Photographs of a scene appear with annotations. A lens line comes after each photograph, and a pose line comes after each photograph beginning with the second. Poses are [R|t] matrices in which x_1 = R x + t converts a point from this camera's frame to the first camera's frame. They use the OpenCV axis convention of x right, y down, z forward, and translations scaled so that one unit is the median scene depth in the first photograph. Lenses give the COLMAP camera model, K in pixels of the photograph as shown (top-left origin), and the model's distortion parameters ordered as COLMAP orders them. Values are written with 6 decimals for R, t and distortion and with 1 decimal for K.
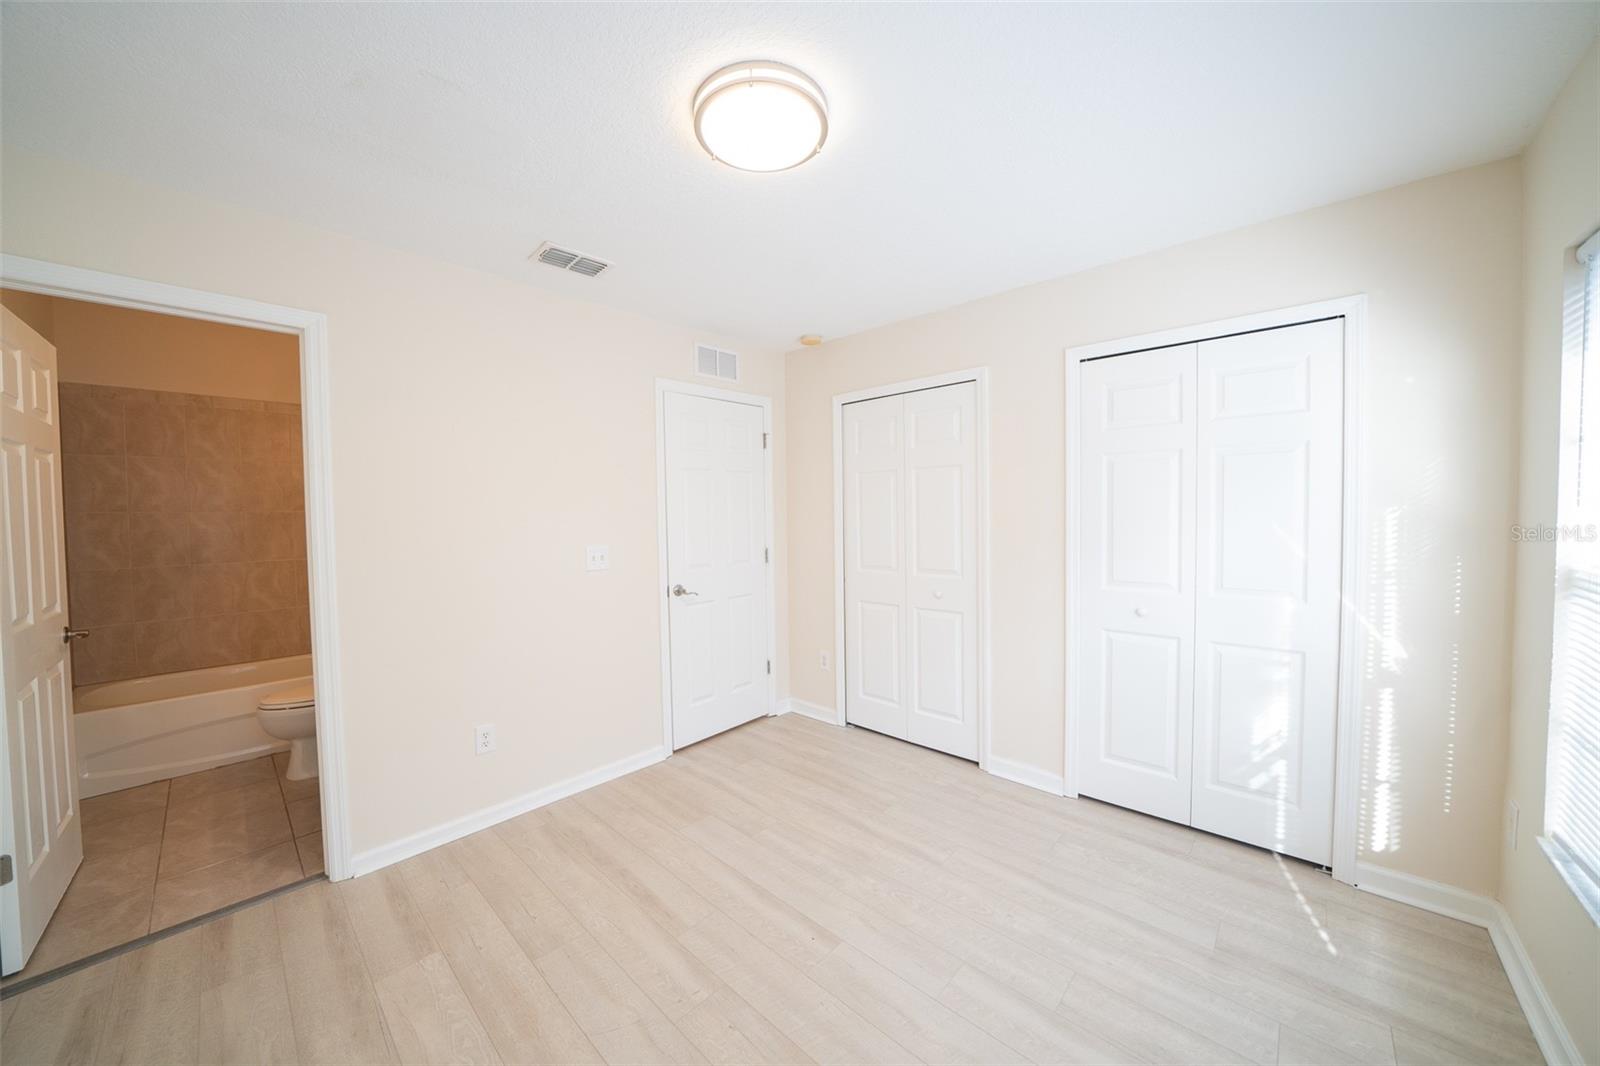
lens RADIAL K [[556.6, 0, 784.0], [0, 556.6, 528.1], [0, 0, 1]] dist [-0.019775, 0.000615]
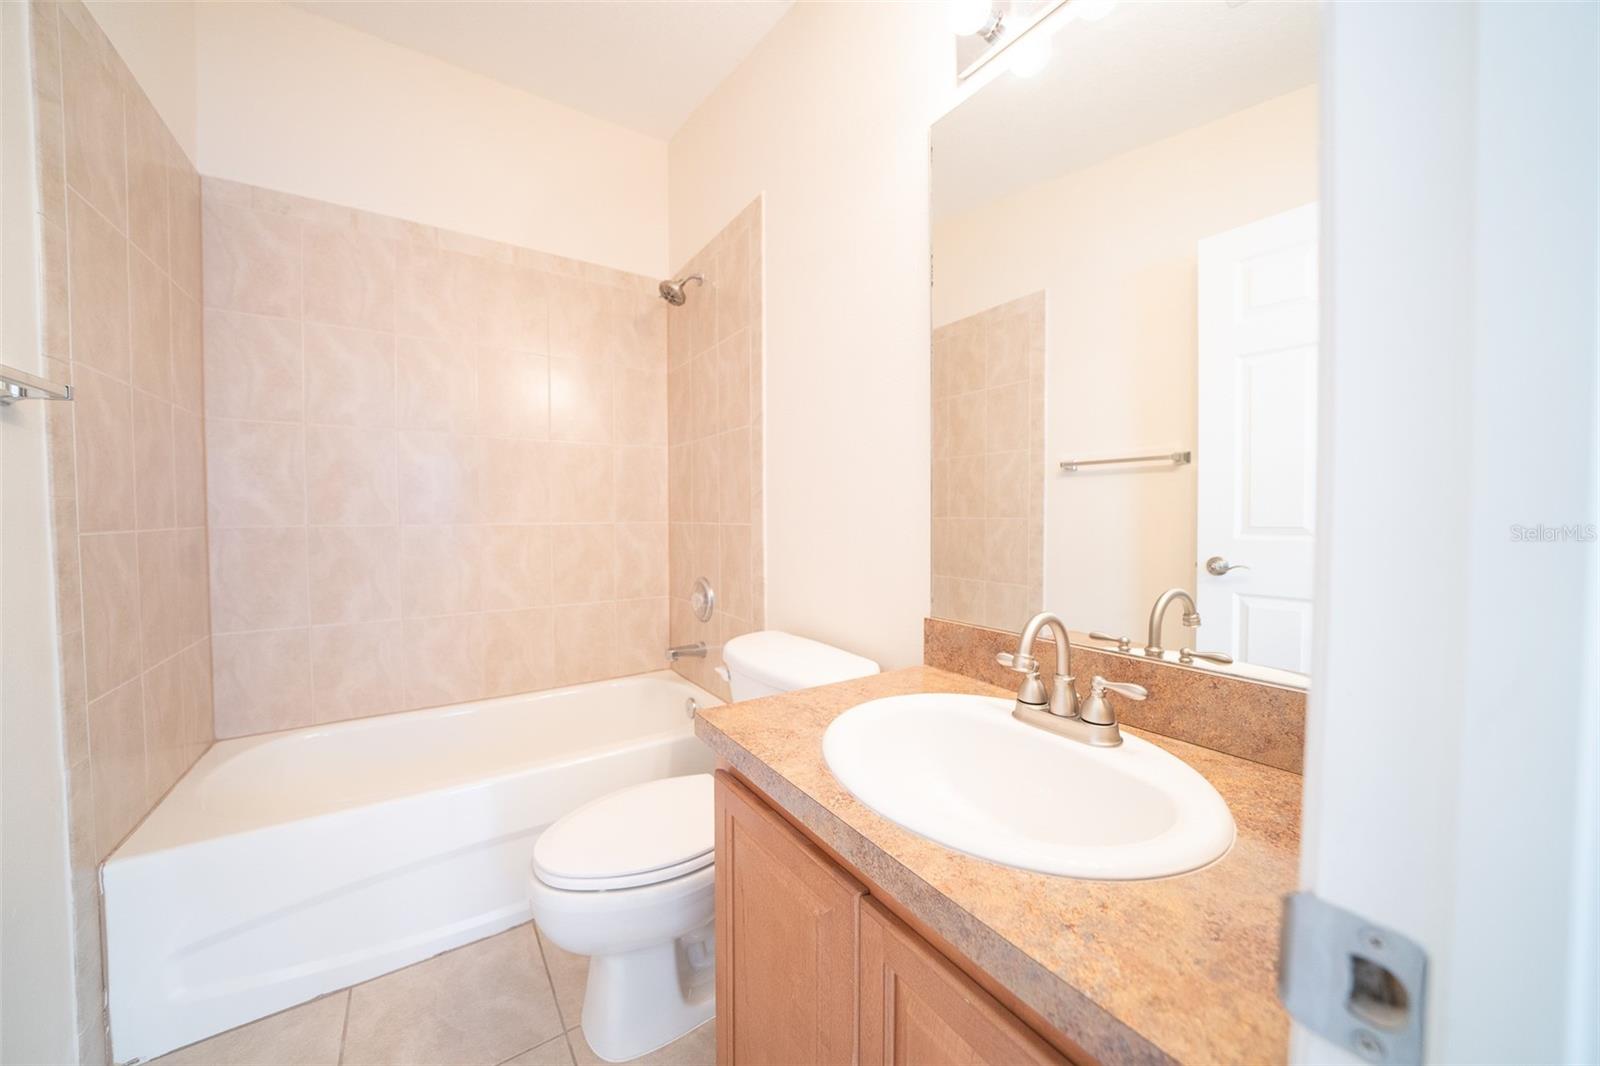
lens RADIAL K [[556.6, 0, 784.9], [0, 556.6, 529.3], [0, 0, 1]] dist [-0.019775, 0.000615]
pose [[0.974553, 0.020606, -0.223209, -0.593992], [-0.020720, 0.999784, 0.001830, 0.064950], [0.223198, 0.002842, 0.974769, 0.552604]]
